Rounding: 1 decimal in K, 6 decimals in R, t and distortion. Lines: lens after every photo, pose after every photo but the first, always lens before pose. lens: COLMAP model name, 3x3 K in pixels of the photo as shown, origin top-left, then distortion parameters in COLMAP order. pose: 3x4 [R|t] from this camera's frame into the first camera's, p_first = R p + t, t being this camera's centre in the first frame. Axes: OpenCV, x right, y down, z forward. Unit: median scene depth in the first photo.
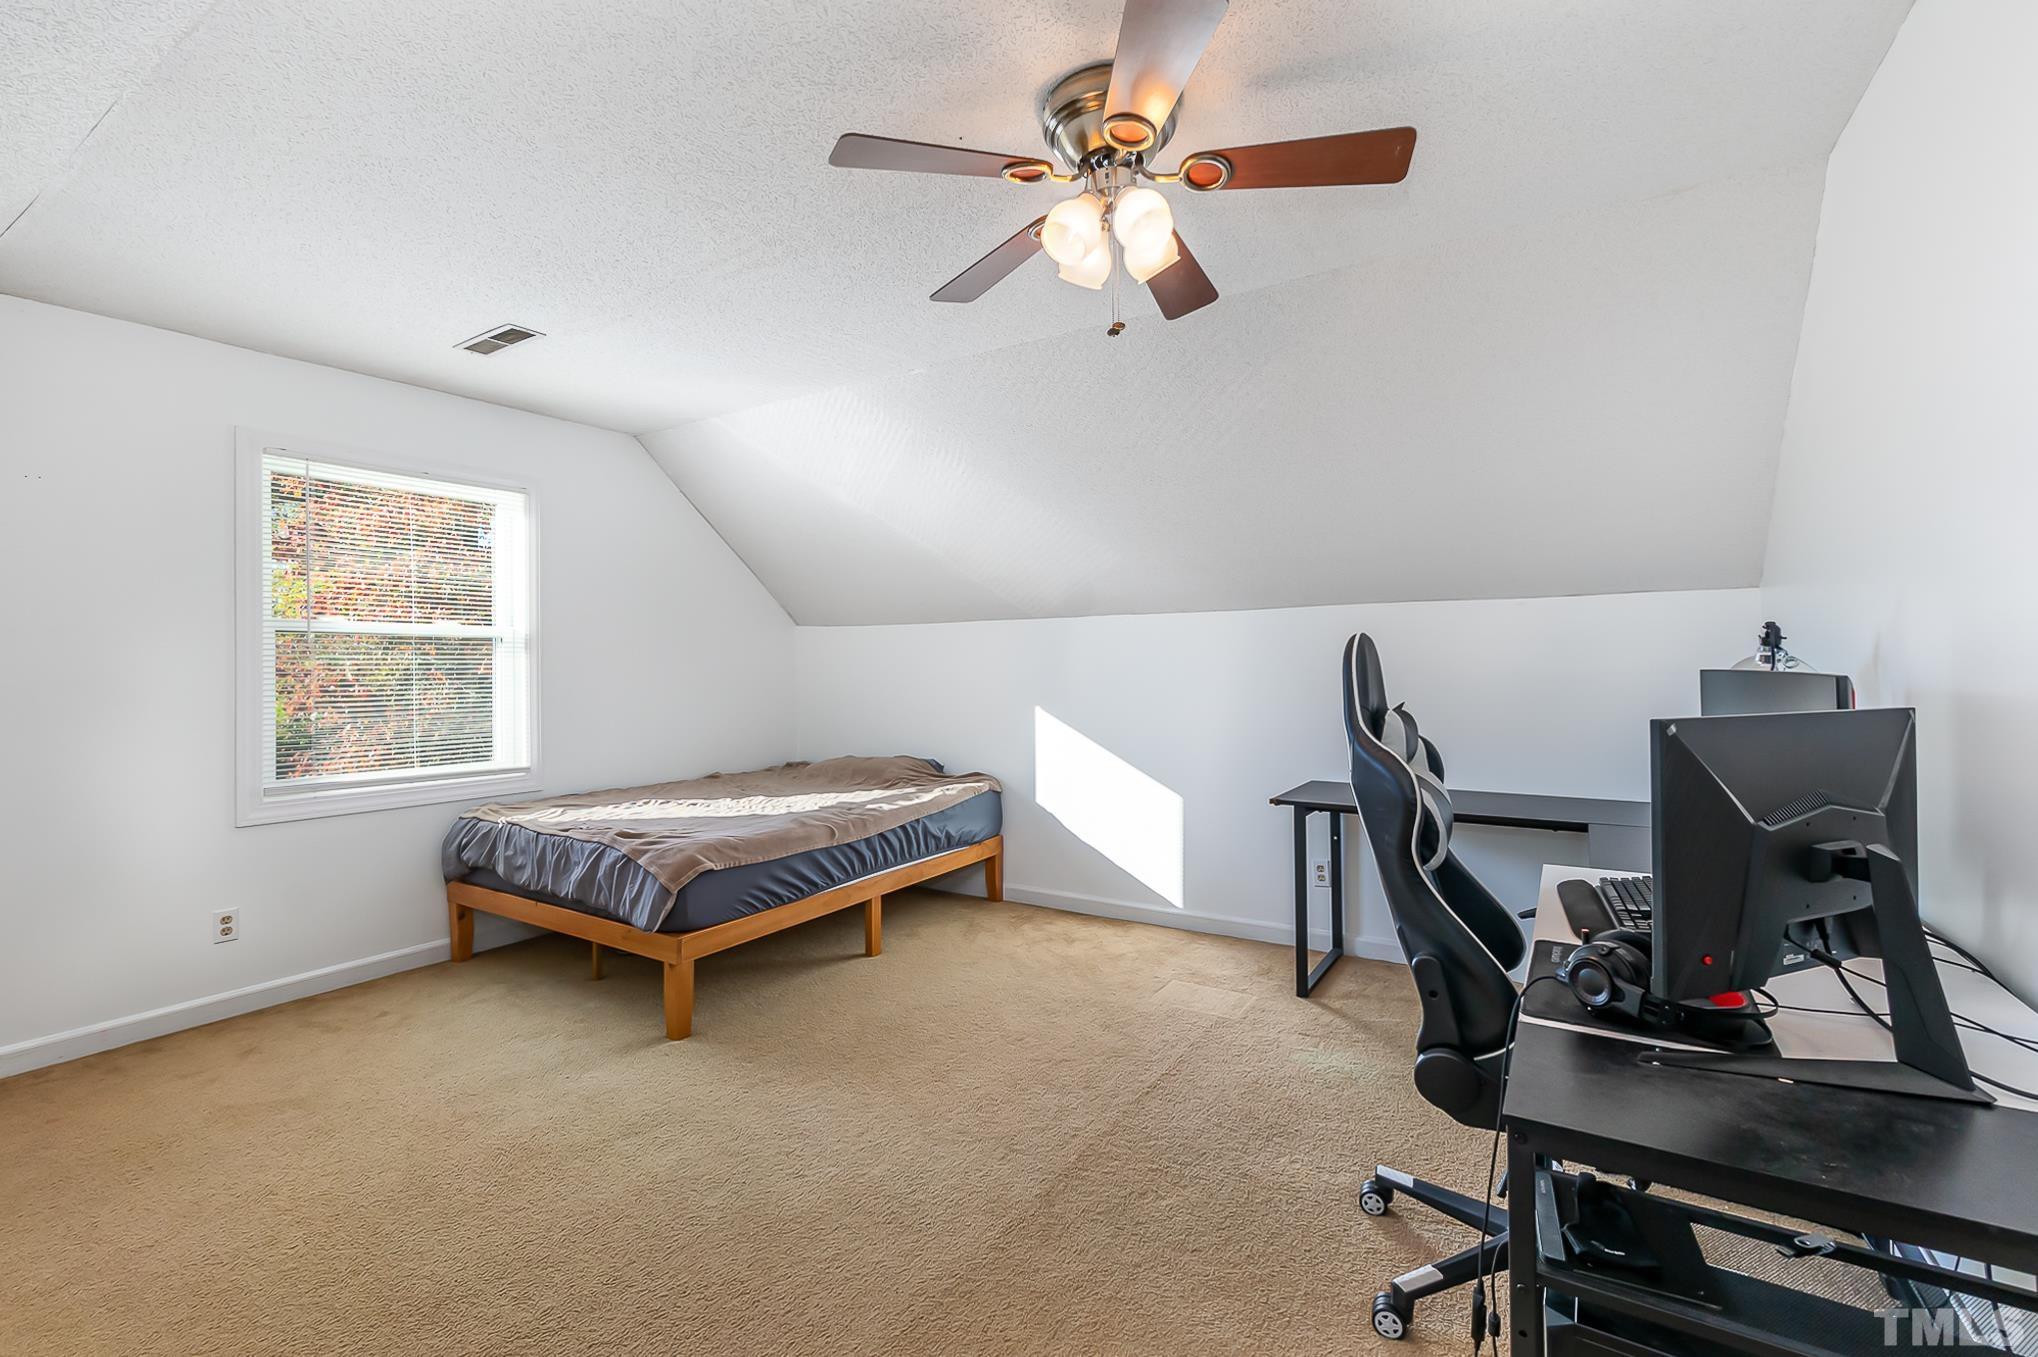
lens RADIAL K [[880.4, 0, 1022.0], [0, 880.4, 664.8], [0, 0, 1]] dist [-0.001062, -0.000540]
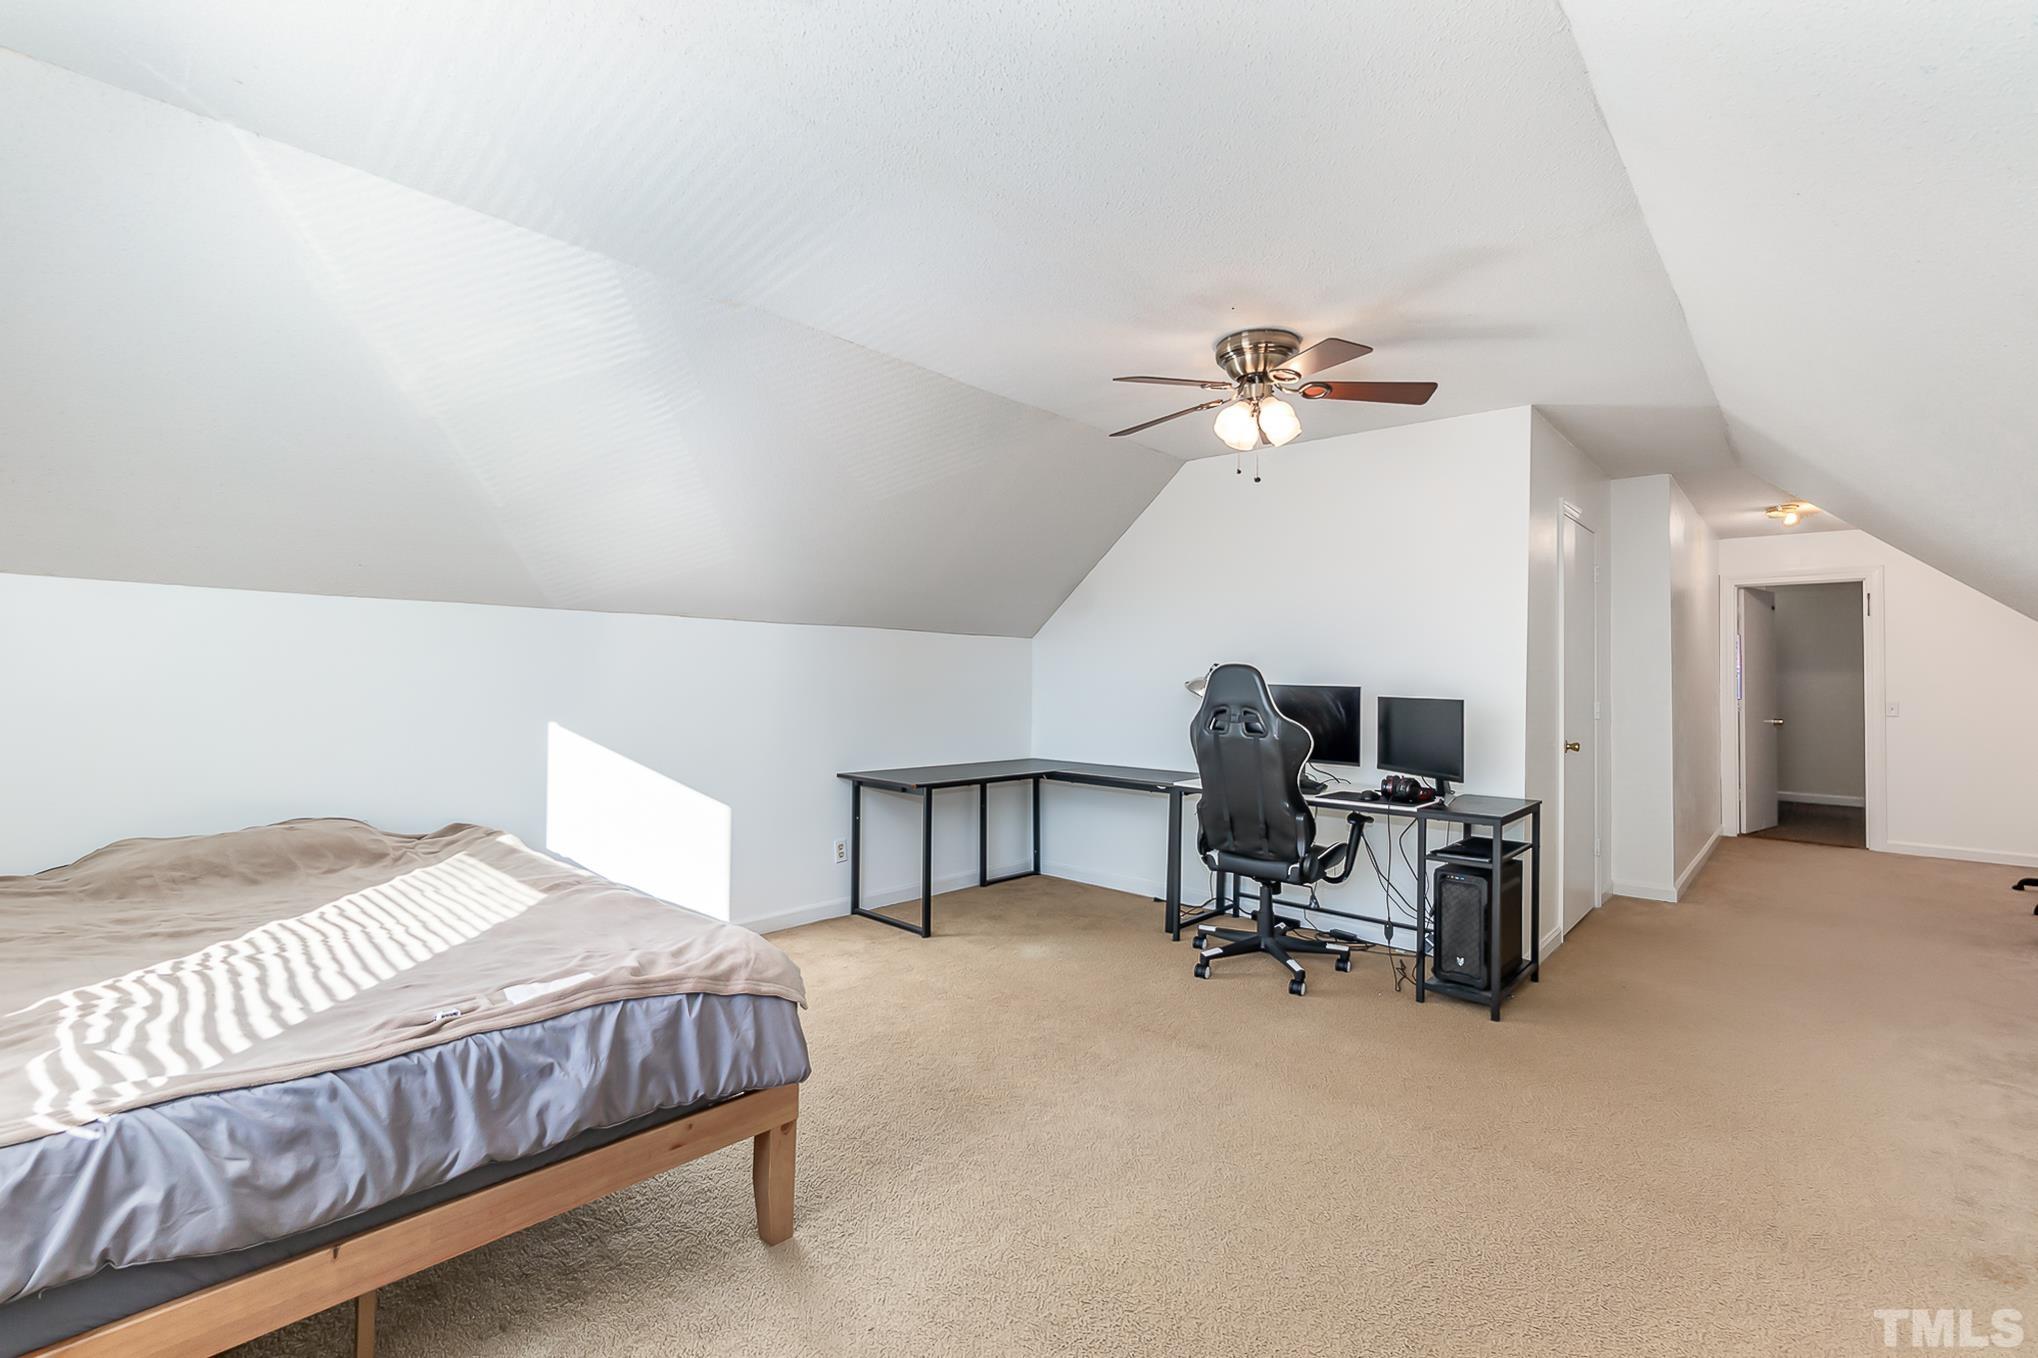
lens RADIAL K [[880.4, 0, 1022.0], [0, 880.4, 665.3], [0, 0, 1]] dist [-0.001062, -0.000540]
pose [[0.194376, 0.019854, 0.980726, -0.898214], [-0.011527, 0.999772, -0.017955, 0.009552], [-0.980859, -0.007815, 0.194560, 0.626354]]
